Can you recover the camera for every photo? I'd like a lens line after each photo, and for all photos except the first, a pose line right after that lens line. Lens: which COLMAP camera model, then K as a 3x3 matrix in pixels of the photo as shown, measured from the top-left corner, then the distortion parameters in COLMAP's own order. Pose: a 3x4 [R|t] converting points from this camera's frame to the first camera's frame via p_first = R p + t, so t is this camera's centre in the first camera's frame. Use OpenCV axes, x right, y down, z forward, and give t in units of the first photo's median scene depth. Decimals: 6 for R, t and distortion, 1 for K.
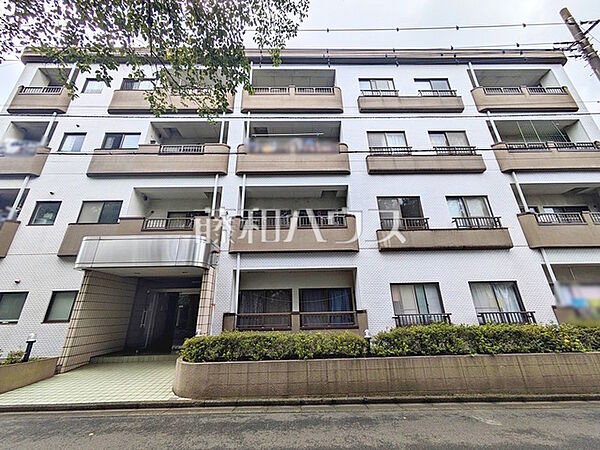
lens RADIAL K [[240.2, 0, 306.0], [0, 240.2, 221.6], [0, 0, 1]] dist [0.002213, 0.000354]
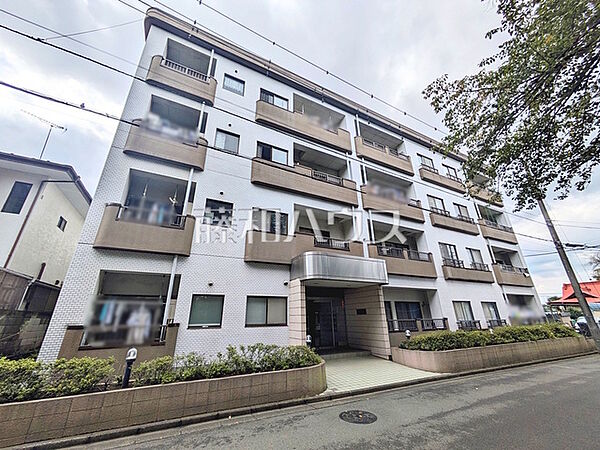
lens RADIAL K [[239.0, 0, 300.0], [0, 239.0, 225.0], [0, 0, 1]] dist [0.004575, 0.000361]
pose [[0.896542, 0.167655, 0.410006, -1.139082], [-0.160841, 0.985644, -0.051335, 0.006500], [-0.412726, -0.019922, 0.910637, -0.008867]]
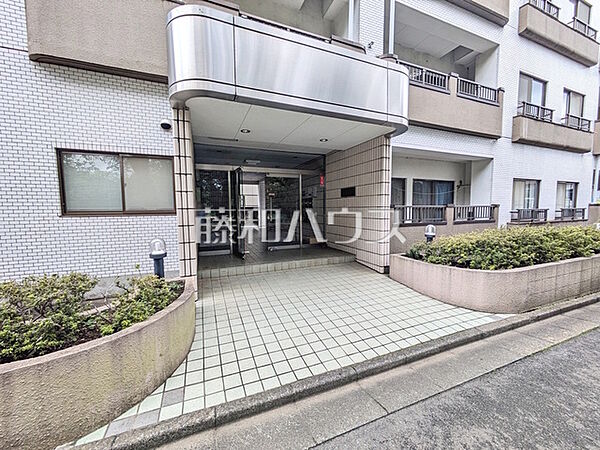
lens RADIAL K [[239.0, 0, 300.0], [0, 239.0, 225.0], [0, 0, 1]] dist [0.004575, 0.000361]
pose [[0.927802, -0.012836, 0.372851, -0.691336], [-0.142353, 0.911613, 0.385613, 0.162779], [-0.344846, -0.410849, 0.843970, 0.378478]]
